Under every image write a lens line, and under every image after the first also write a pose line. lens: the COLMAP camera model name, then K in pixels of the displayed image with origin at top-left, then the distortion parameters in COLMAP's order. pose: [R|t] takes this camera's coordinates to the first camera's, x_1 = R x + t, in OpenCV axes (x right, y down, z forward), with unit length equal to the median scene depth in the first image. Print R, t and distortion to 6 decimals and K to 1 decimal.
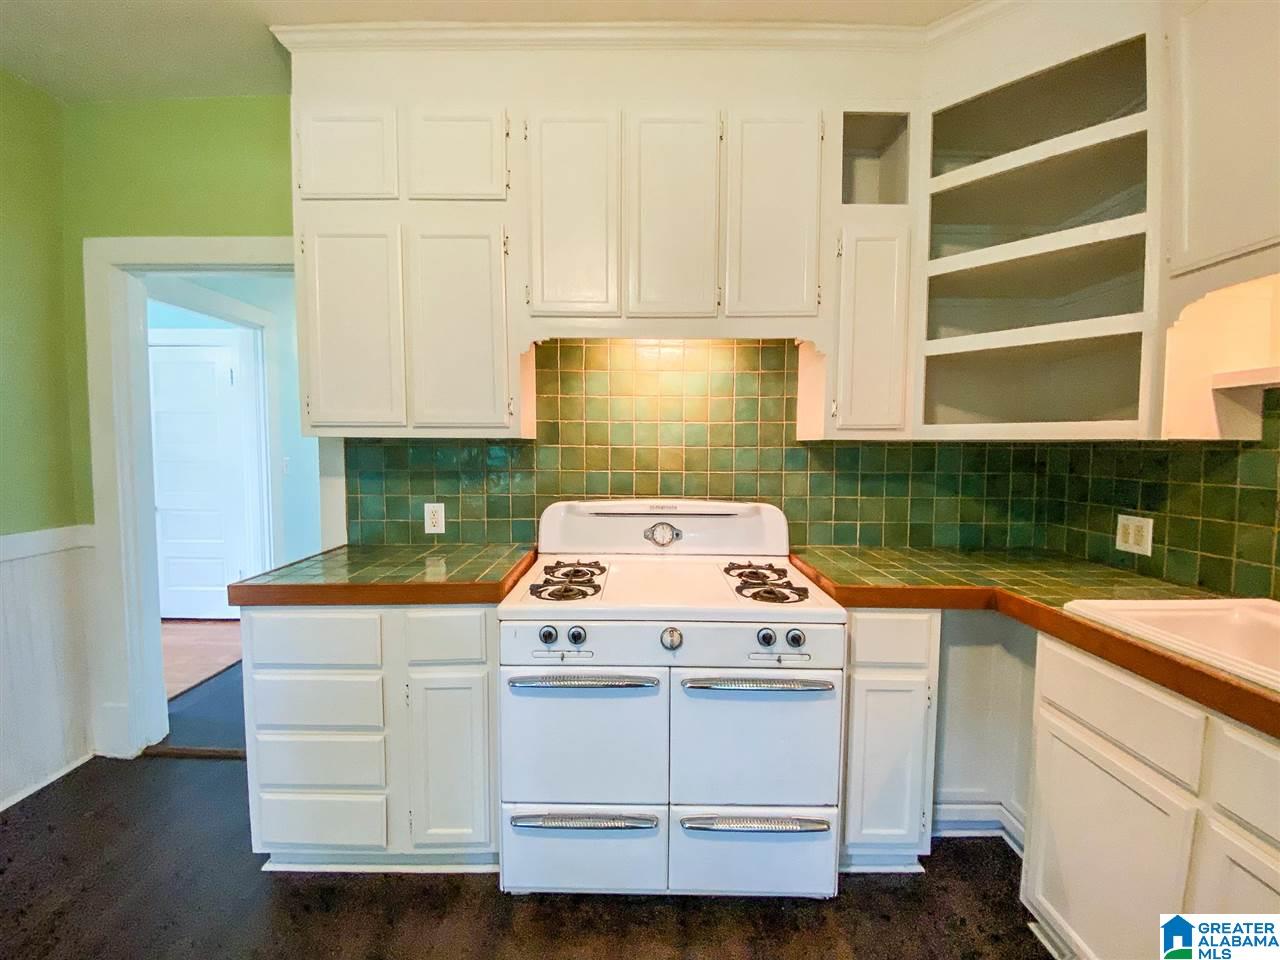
lens RADIAL K [[528.4, 0, 629.1], [0, 528.4, 474.6], [0, 0, 1]] dist [0.000247, -0.007776]
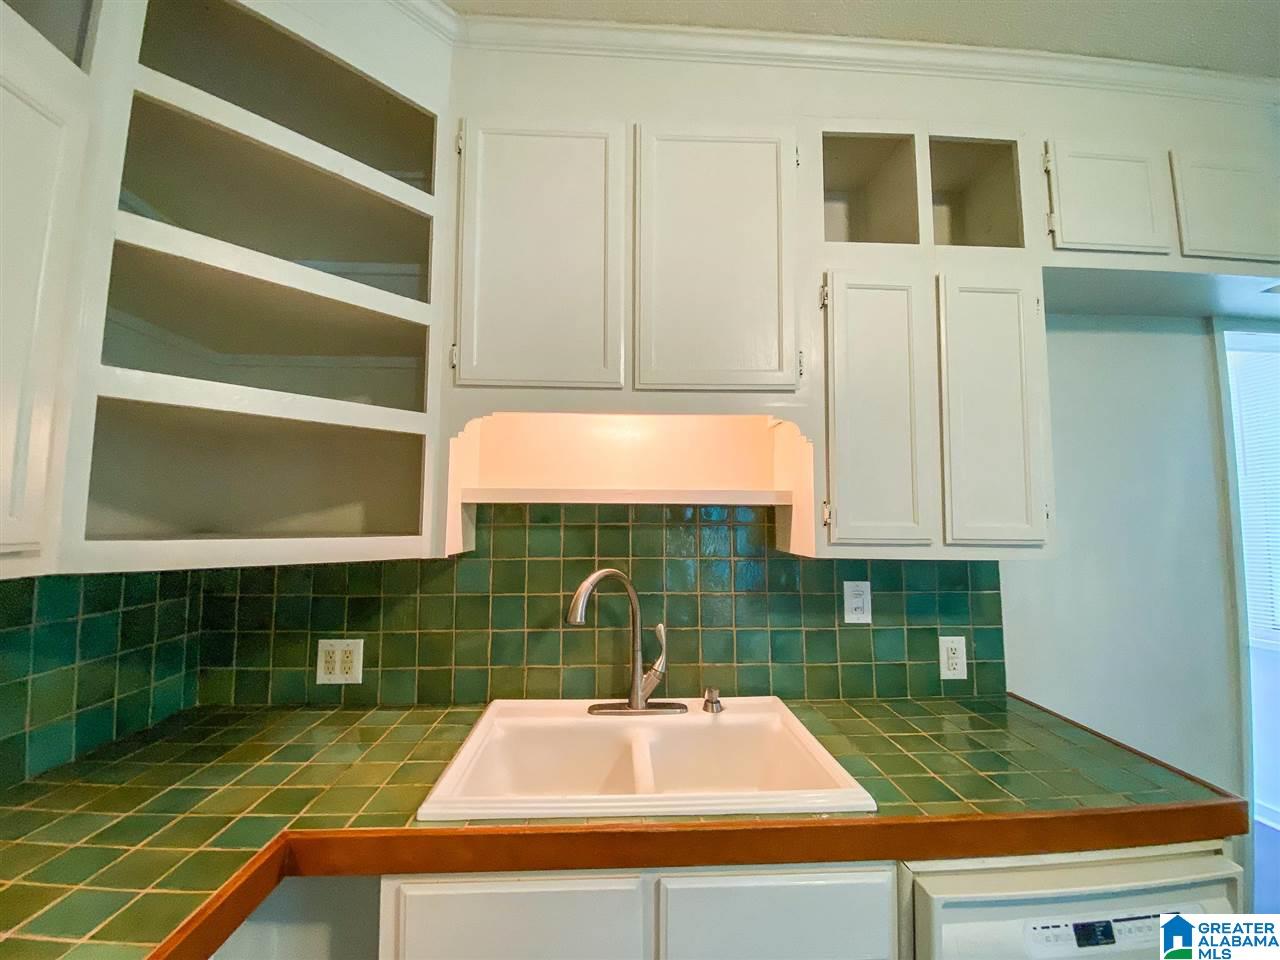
lens RADIAL K [[528.4, 0, 634.4], [0, 528.4, 474.4], [0, 0, 1]] dist [0.000247, -0.007776]
pose [[-0.071692, 0.073684, 0.994701, 0.062777], [0.042735, 0.996579, -0.070743, -0.100810], [-0.996511, 0.037436, -0.074595, 0.560712]]
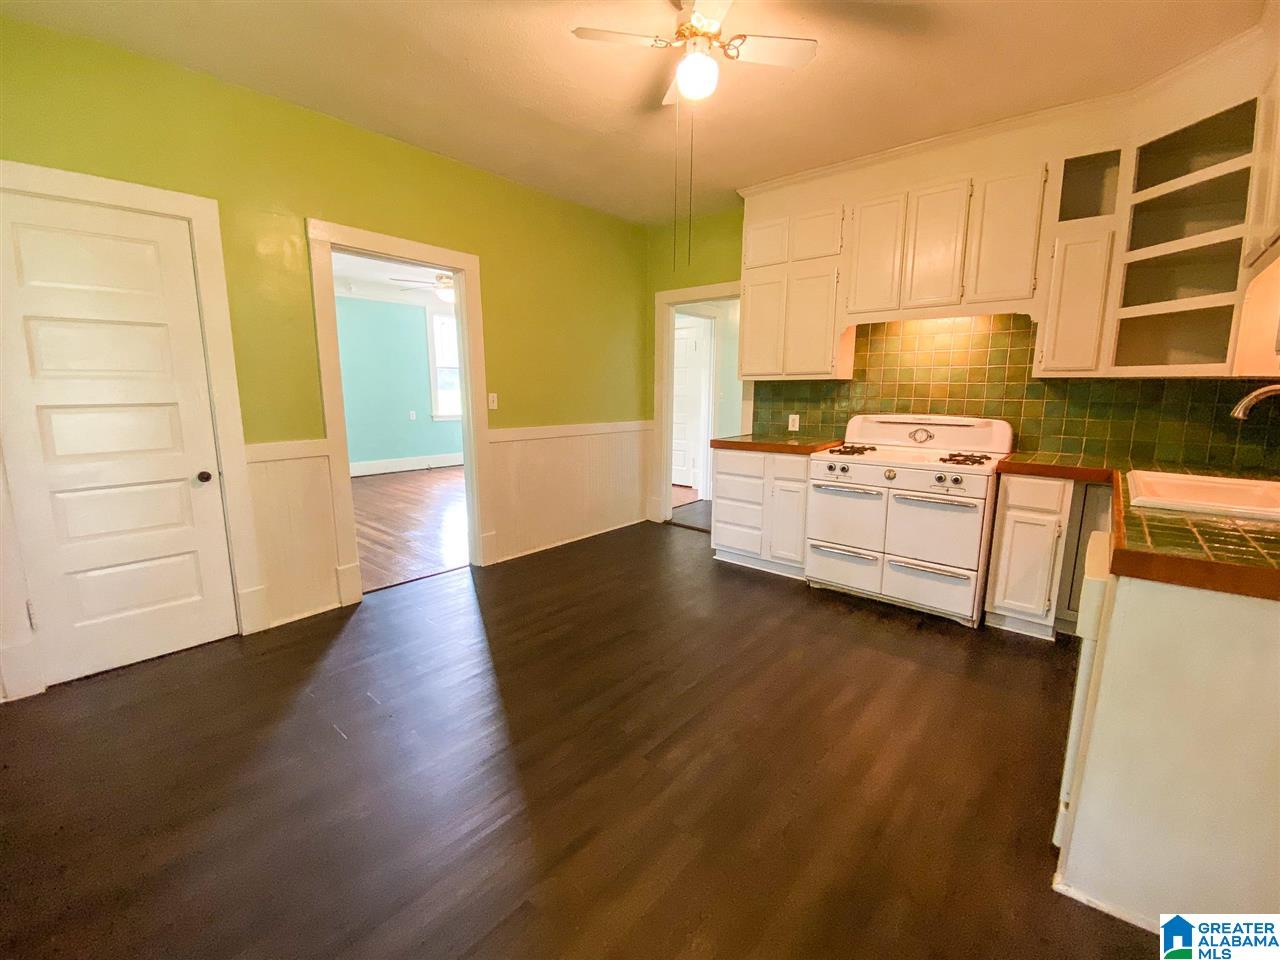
lens RADIAL K [[528.4, 0, 628.3], [0, 528.4, 470.0], [0, 0, 1]] dist [0.000247, -0.007776]
pose [[0.751057, 0.099041, -0.652767, 0.536216], [-0.035389, 0.993302, 0.109991, 0.078551], [0.659288, -0.059508, 0.749532, -1.015253]]
